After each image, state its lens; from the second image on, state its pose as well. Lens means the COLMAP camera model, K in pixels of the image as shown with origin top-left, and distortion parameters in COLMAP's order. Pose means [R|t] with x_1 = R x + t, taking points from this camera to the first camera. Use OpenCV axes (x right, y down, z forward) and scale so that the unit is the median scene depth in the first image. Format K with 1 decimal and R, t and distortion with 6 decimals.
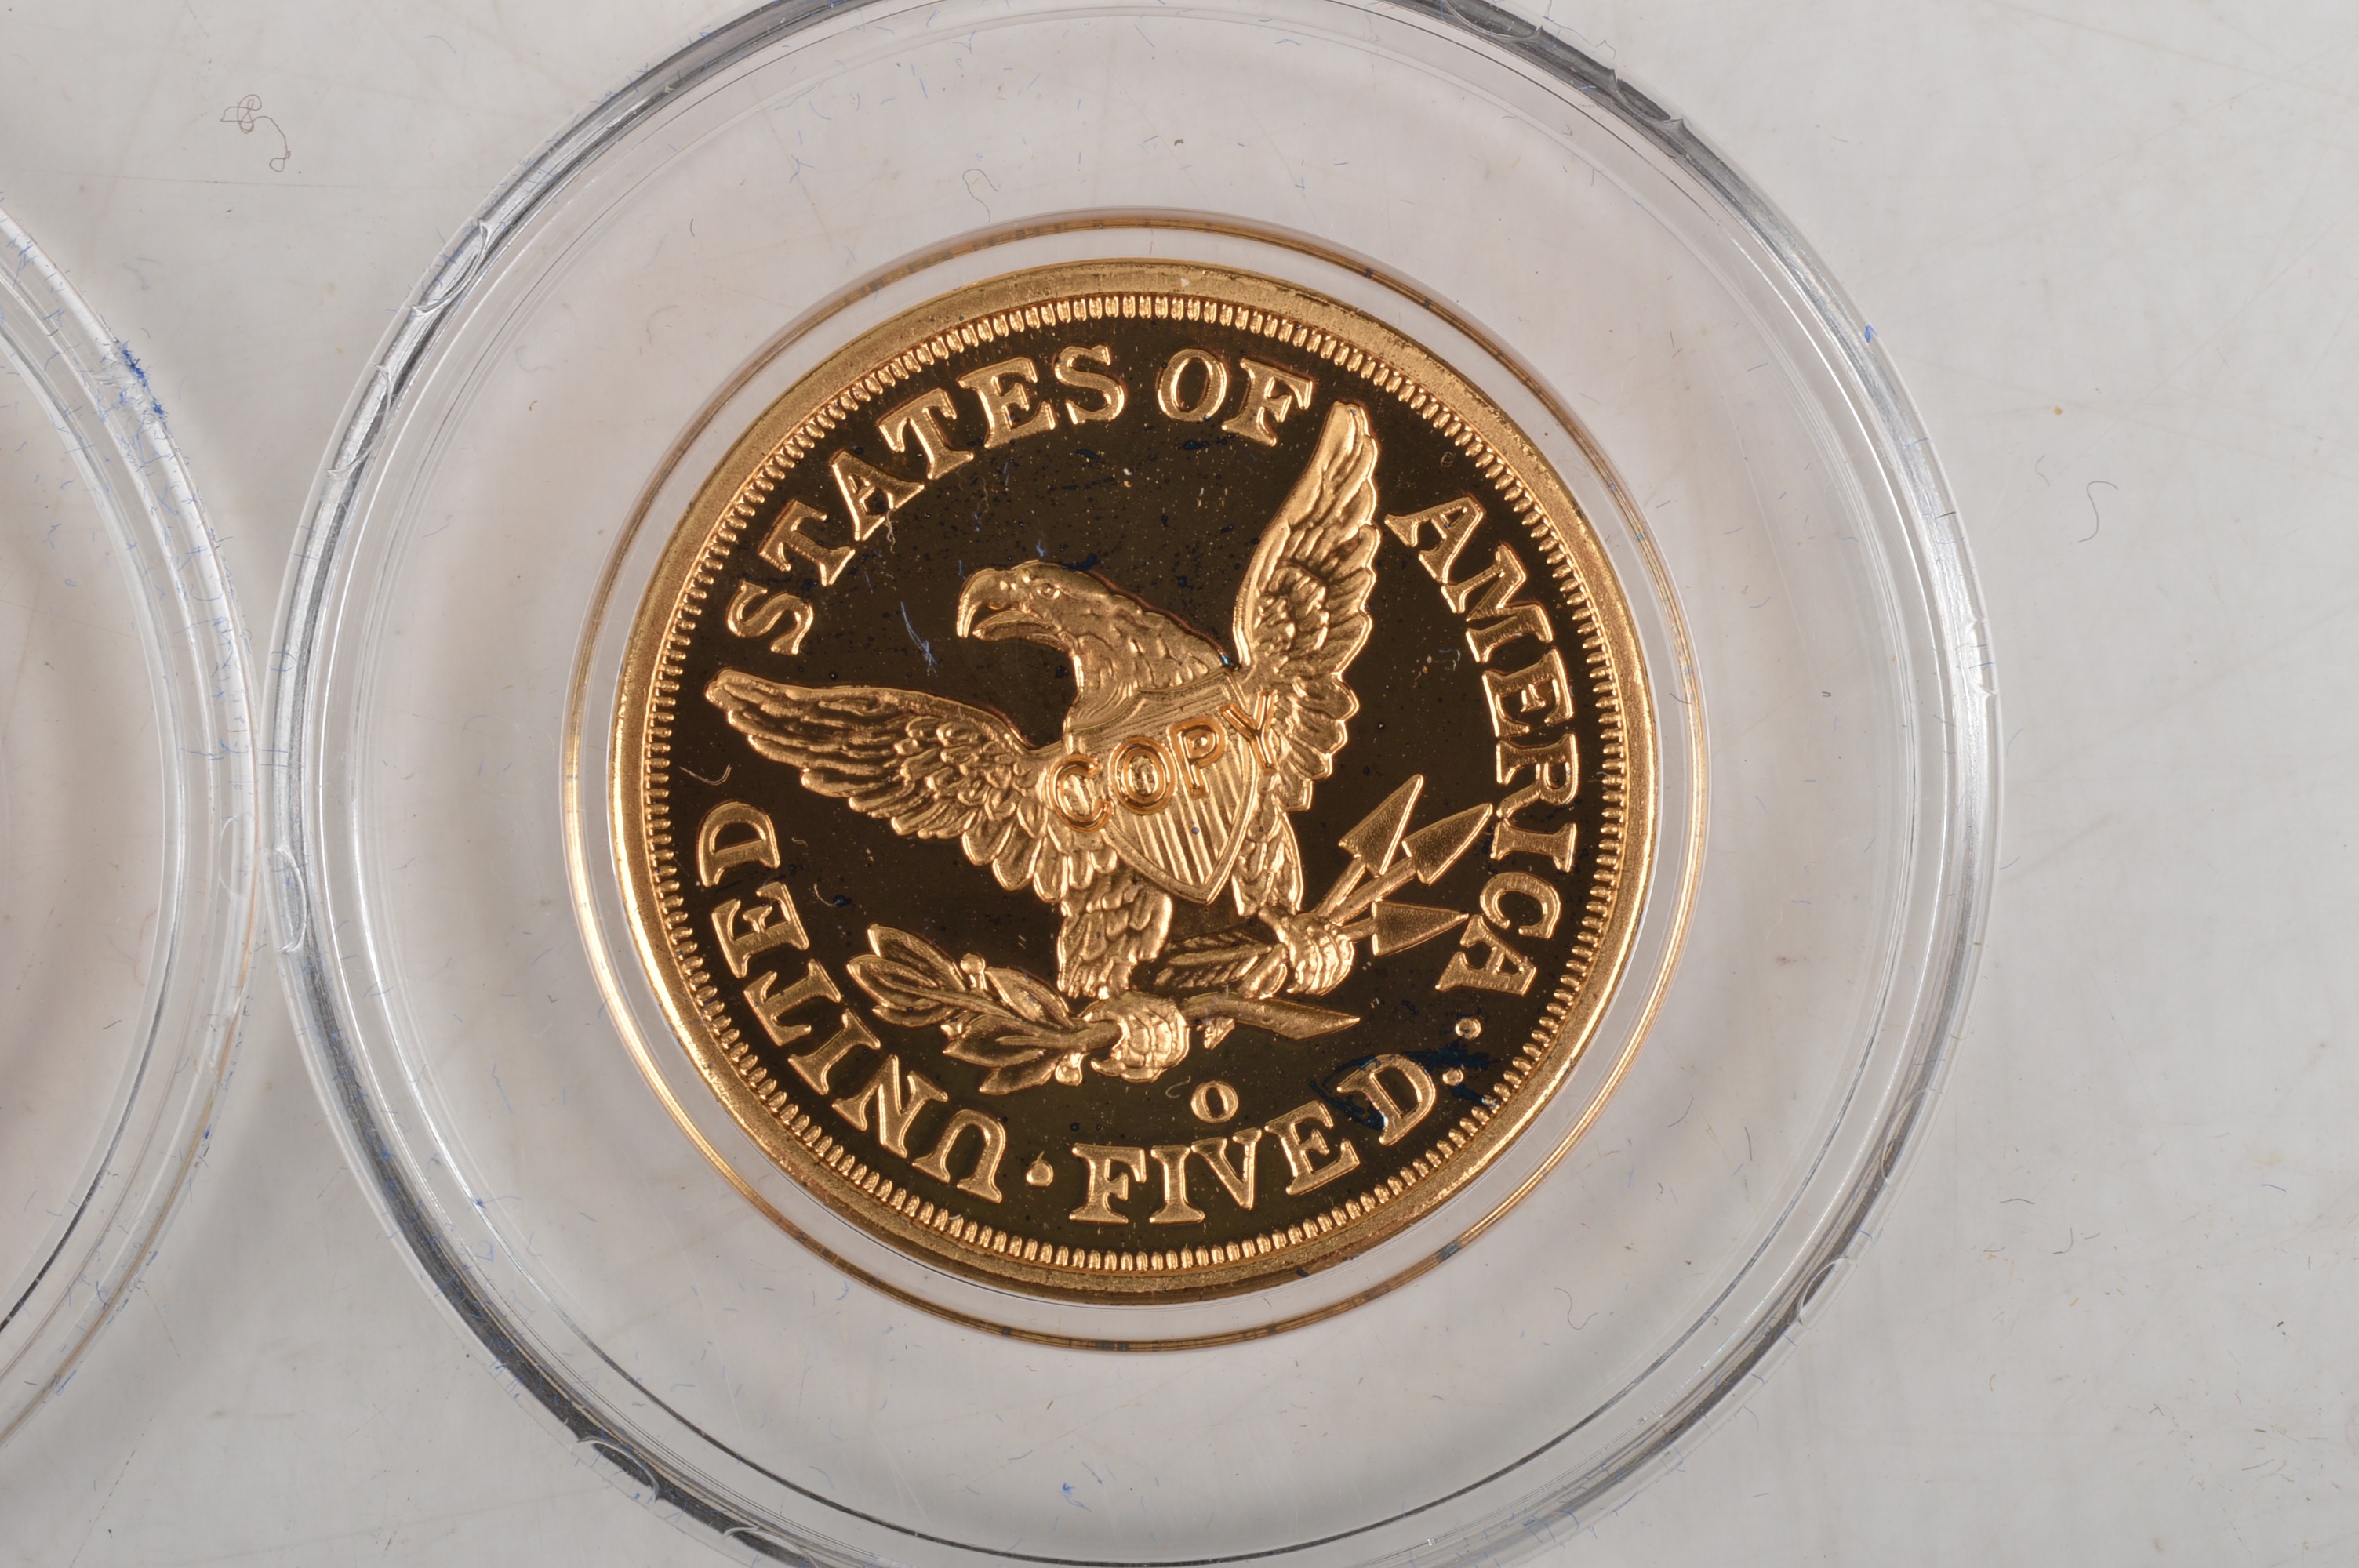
lens RADIAL K [[6358.2, 0, 1300.3], [0, 6358.2, 767.8], [0, 0, 1]] dist [-0.073662, 0.000000]
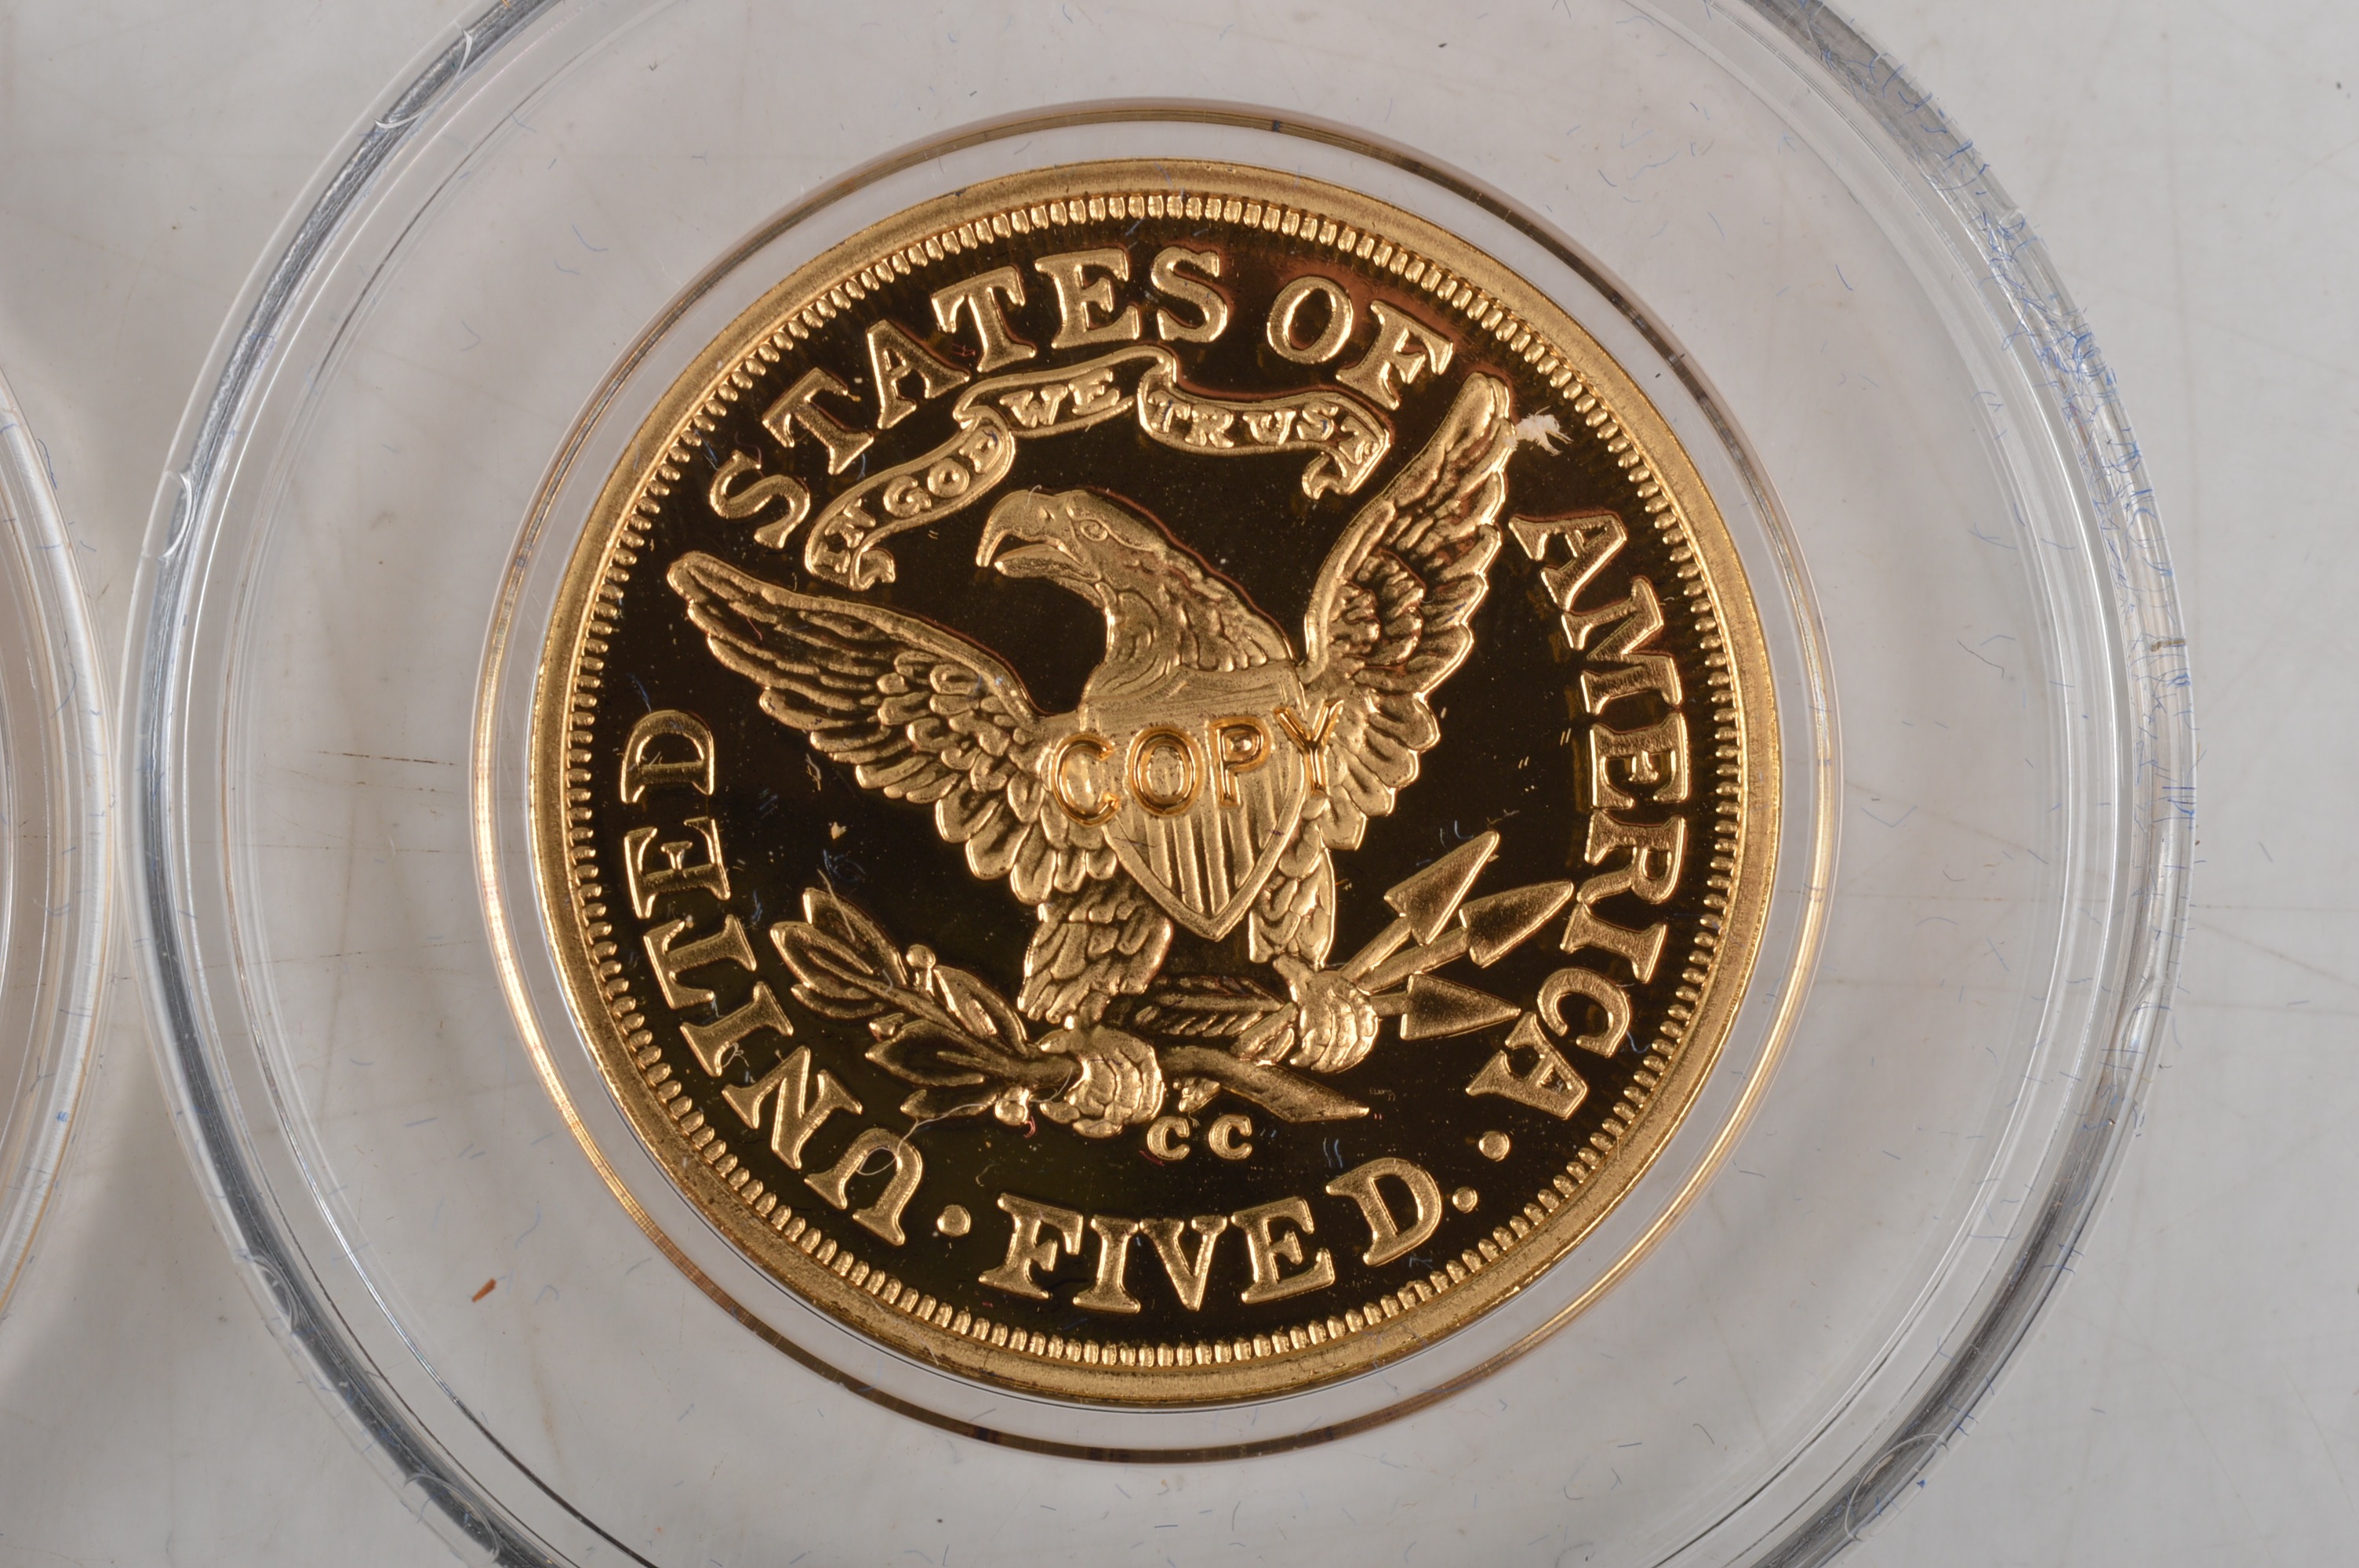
lens RADIAL K [[6358.2, 0, 1158.9], [0, 6358.2, 773.5], [0, 0, 1]] dist [-0.073662, 0.000000]
pose [[0.982306, 0.185857, -0.023079, -0.006392], [-0.185993, 0.982543, -0.003906, 0.004884], [0.021950, 0.008129, 0.999726, 0.171625]]
